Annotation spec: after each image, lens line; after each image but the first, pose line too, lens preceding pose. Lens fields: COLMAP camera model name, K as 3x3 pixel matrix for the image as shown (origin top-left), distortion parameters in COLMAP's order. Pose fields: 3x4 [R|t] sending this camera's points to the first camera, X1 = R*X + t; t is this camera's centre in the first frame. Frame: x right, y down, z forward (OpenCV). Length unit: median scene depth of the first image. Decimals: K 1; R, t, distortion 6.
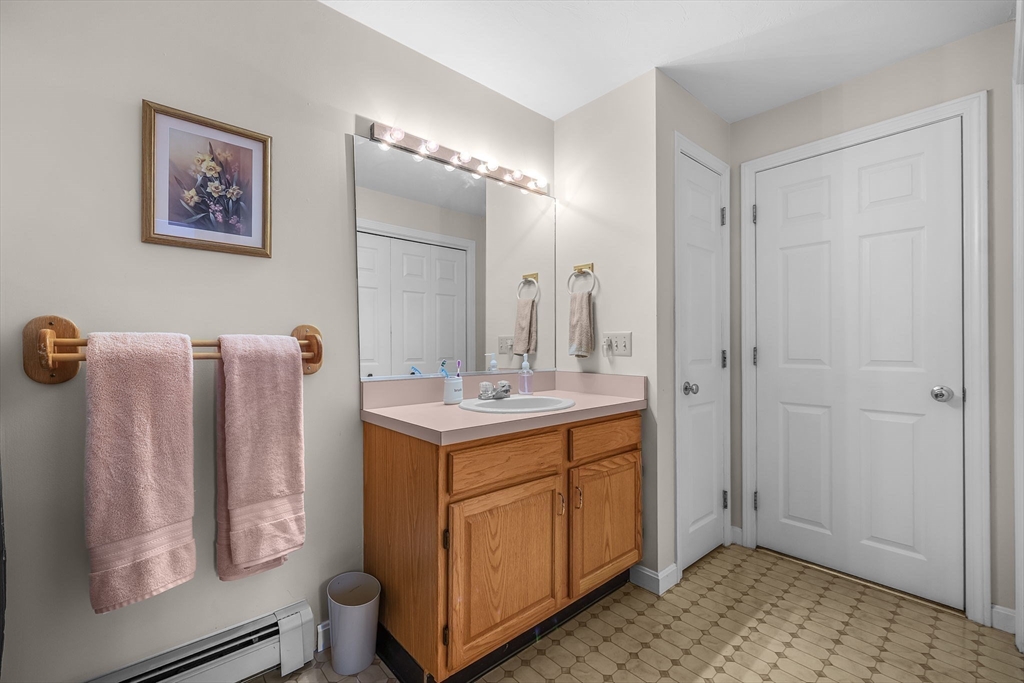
lens RADIAL K [[427.0, 0, 512.3], [0, 427.0, 341.8], [0, 0, 1]] dist [0.002076, -0.000611]
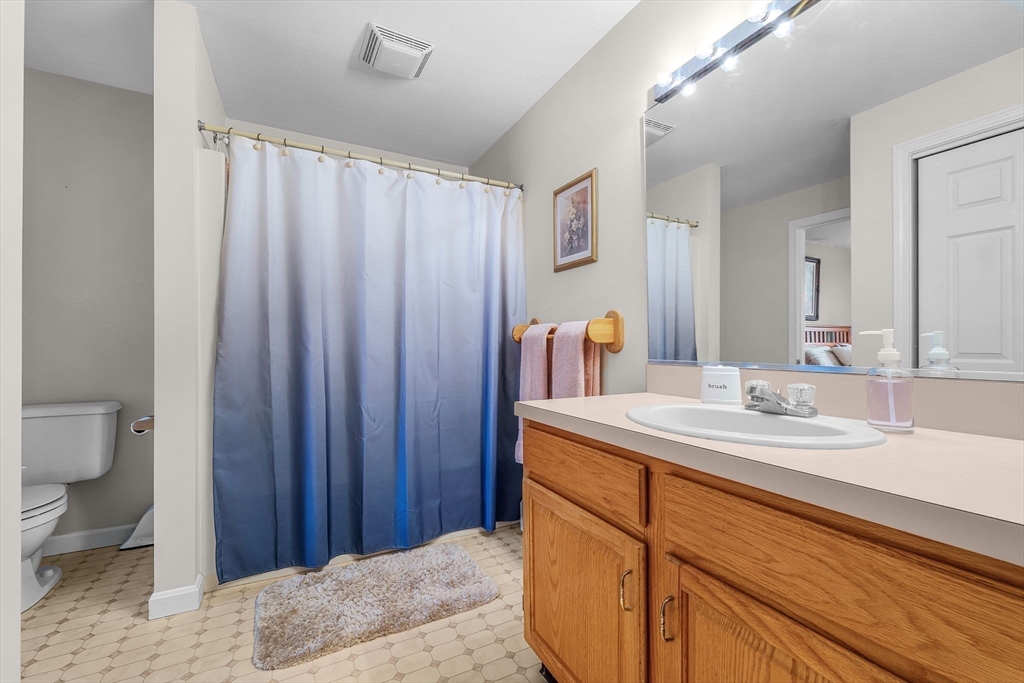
lens RADIAL K [[427.0, 0, 513.4], [0, 427.0, 346.5], [0, 0, 1]] dist [0.002076, -0.000611]
pose [[-0.236617, -0.000326, -0.971603, 0.788226], [0.006744, 0.999975, -0.001978, 0.064936], [0.971580, -0.007021, -0.236609, 1.118315]]
